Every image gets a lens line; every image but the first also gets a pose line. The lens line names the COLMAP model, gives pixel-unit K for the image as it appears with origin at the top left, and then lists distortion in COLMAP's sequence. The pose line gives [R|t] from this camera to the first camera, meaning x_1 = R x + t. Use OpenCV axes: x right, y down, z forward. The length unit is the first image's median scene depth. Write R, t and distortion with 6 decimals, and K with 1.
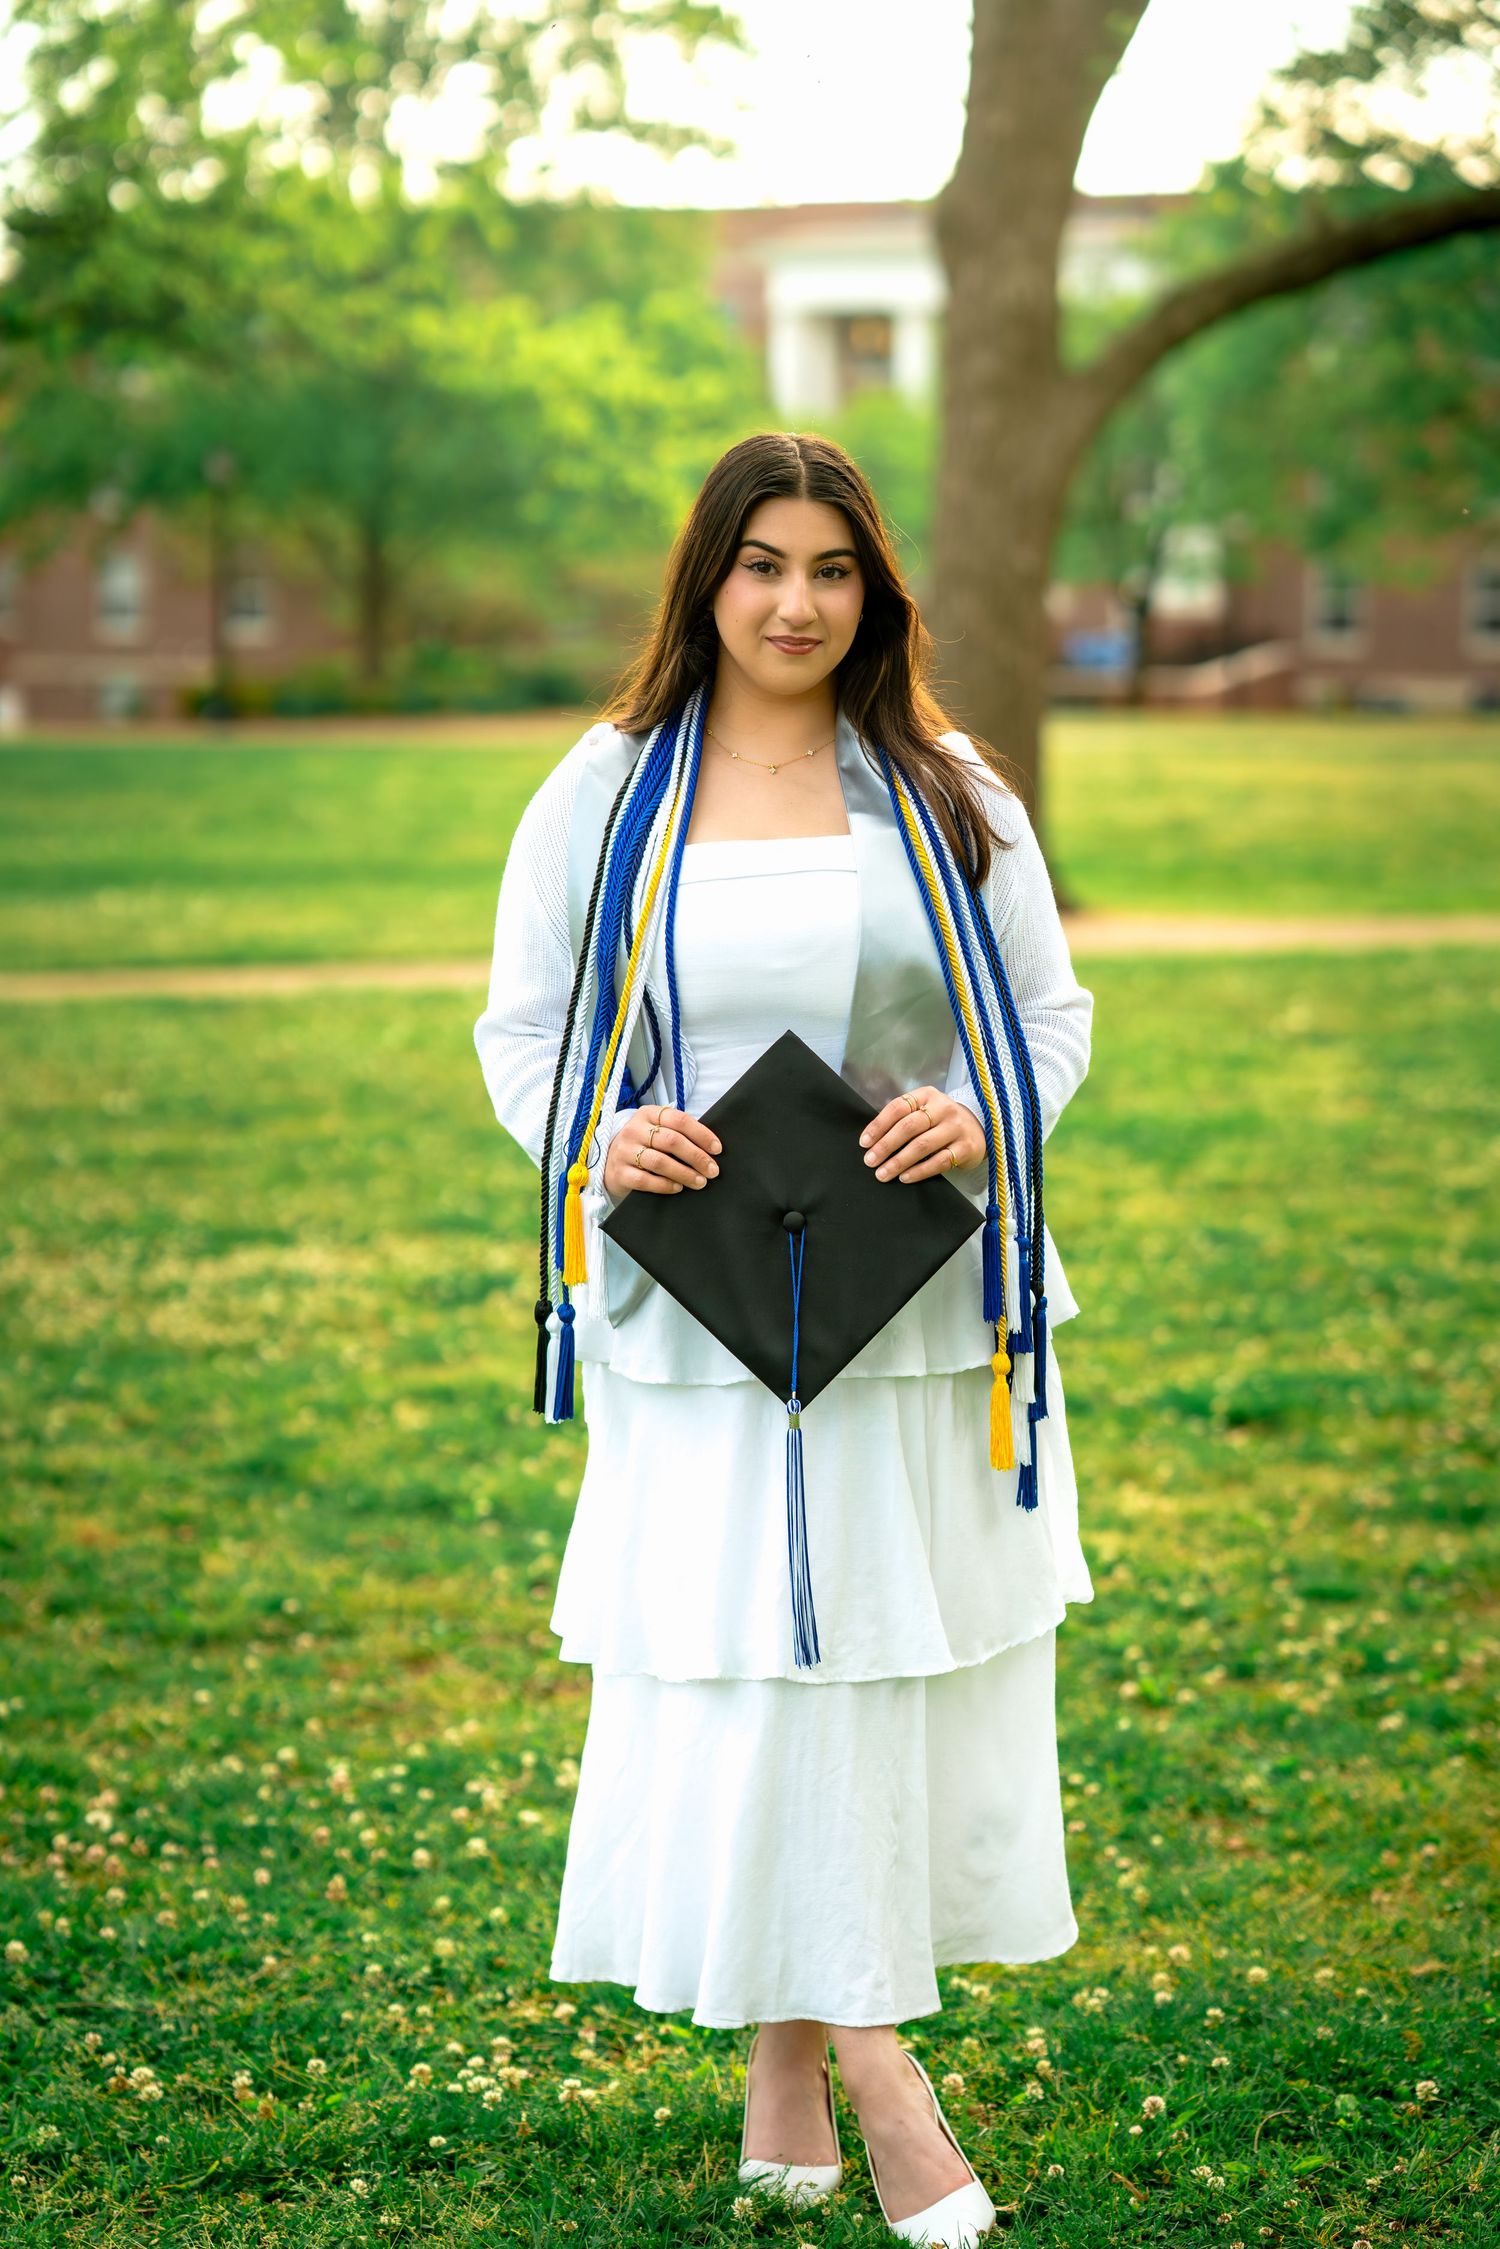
lens RADIAL K [[5399.8, 0, 750.0], [0, 5399.8, 1124.5], [0, 0, 1]] dist [0.078410, 0.276770]
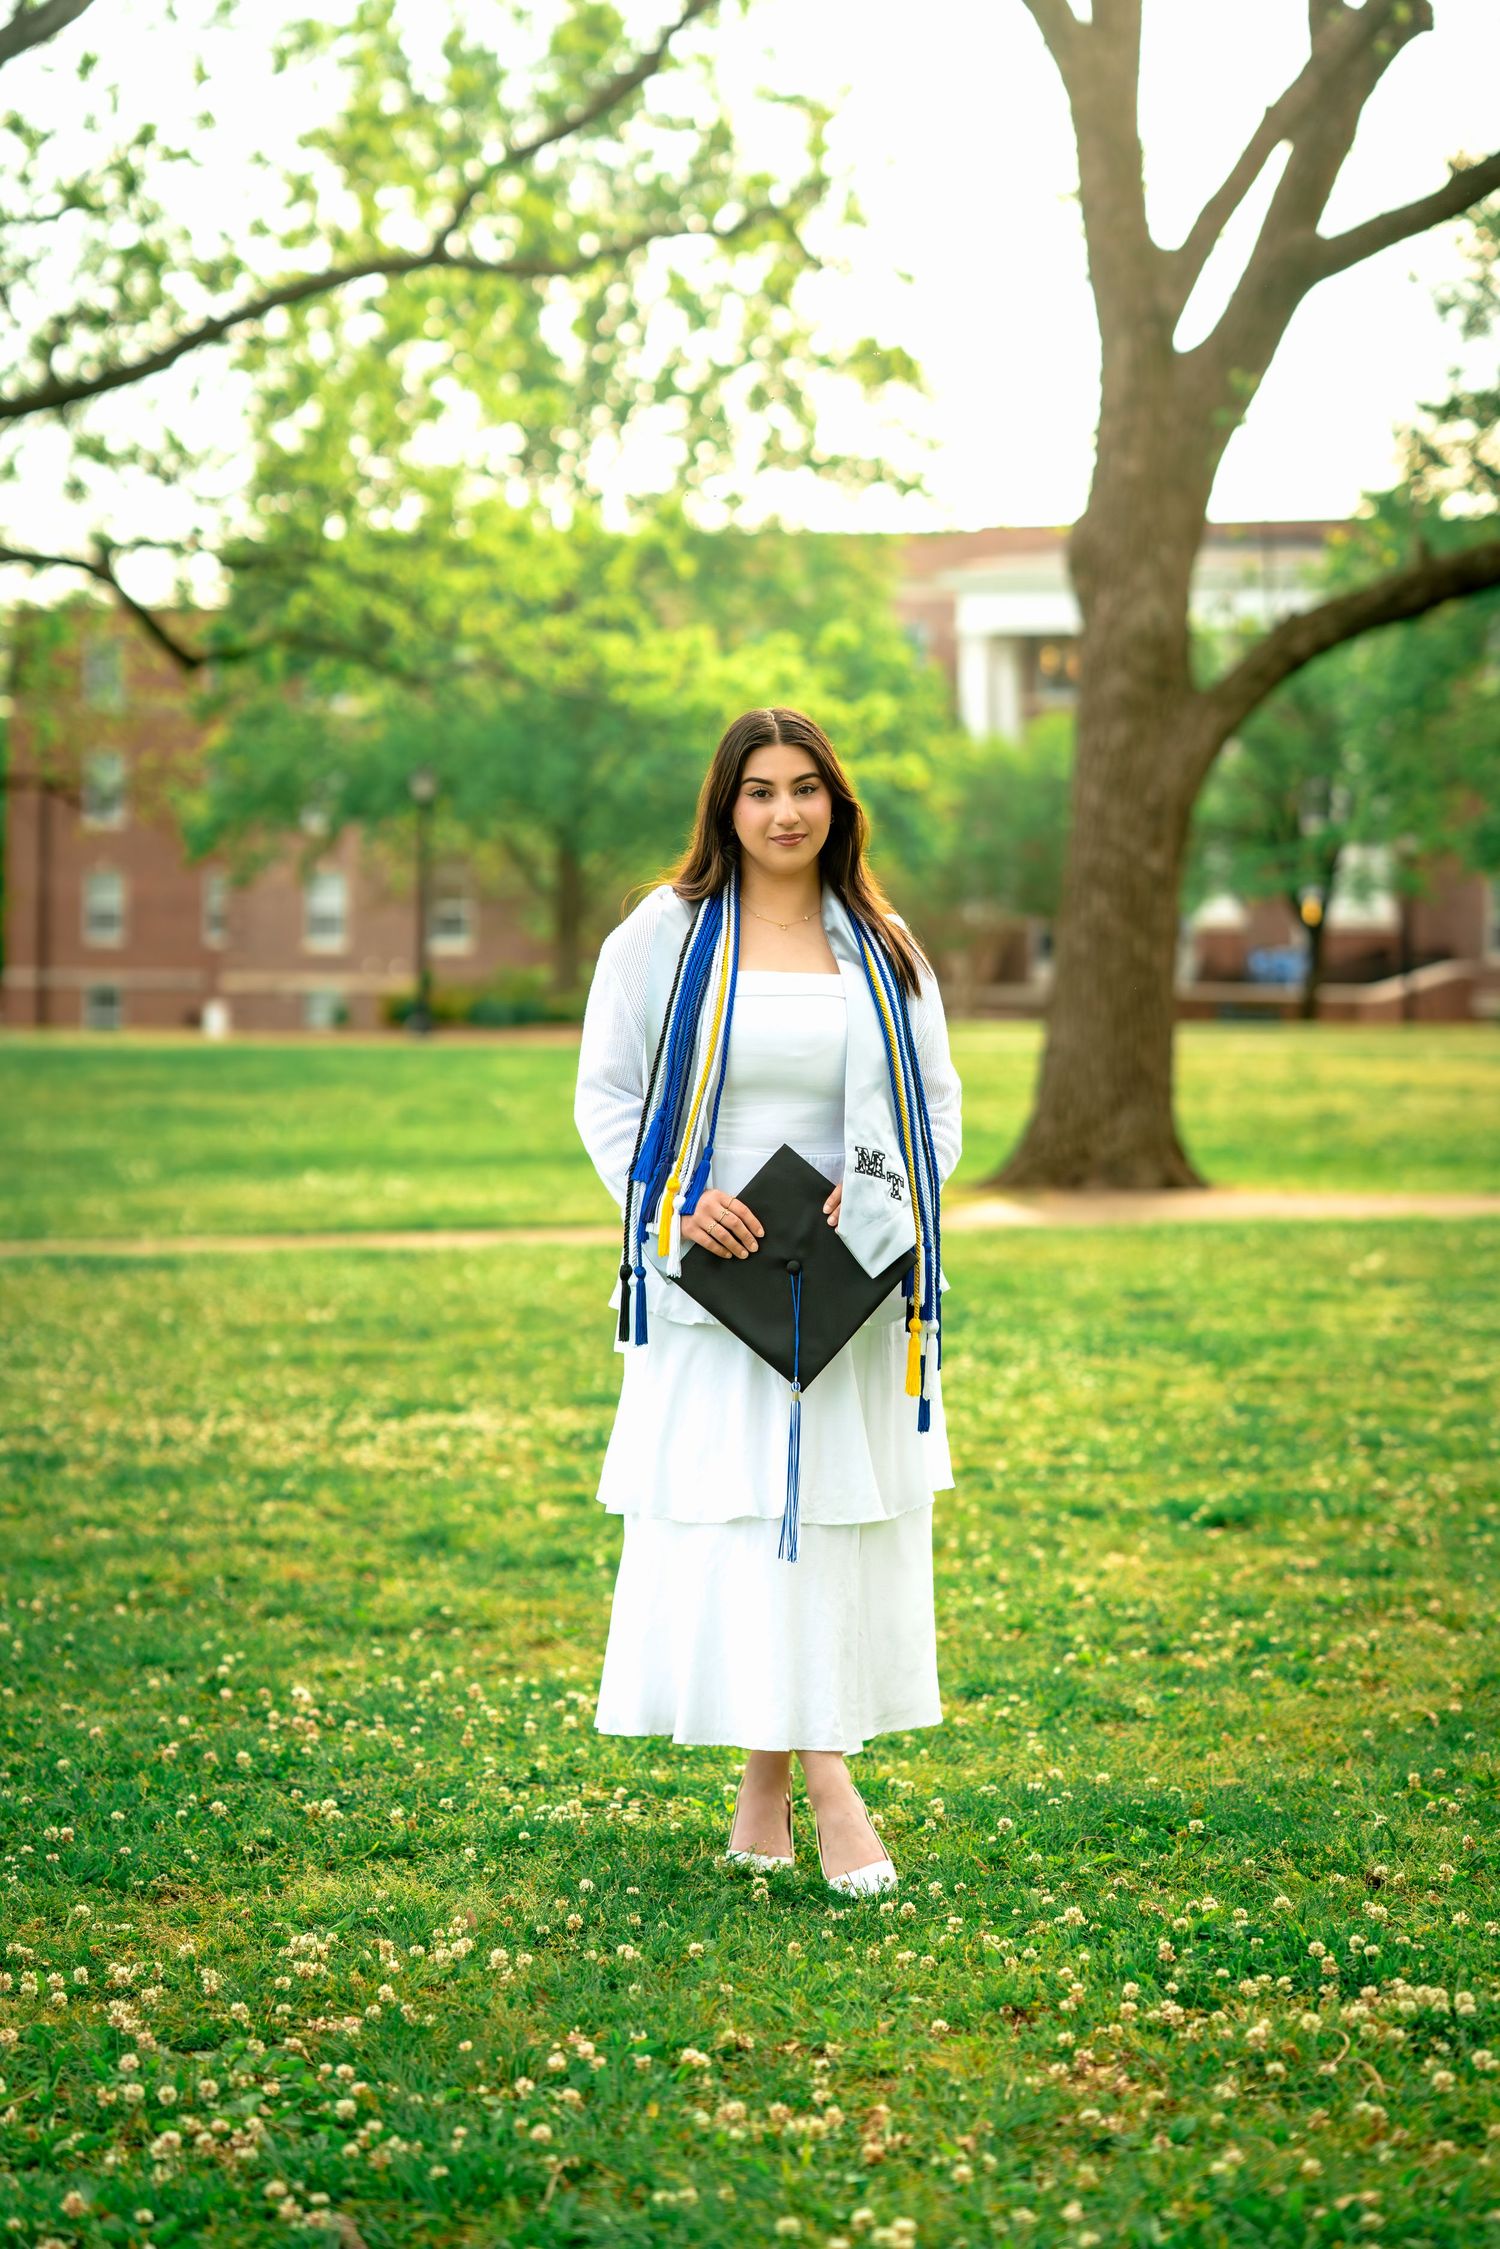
lens RADIAL K [[5399.8, 0, 750.0], [0, 5399.8, 1124.5], [0, 0, 1]] dist [0.078410, 0.276770]
pose [[0.999306, 0.001741, -0.037221, 0.015064], [-0.003939, 0.998246, -0.059064, 0.019523], [0.037053, 0.059170, 0.997560, -0.126517]]
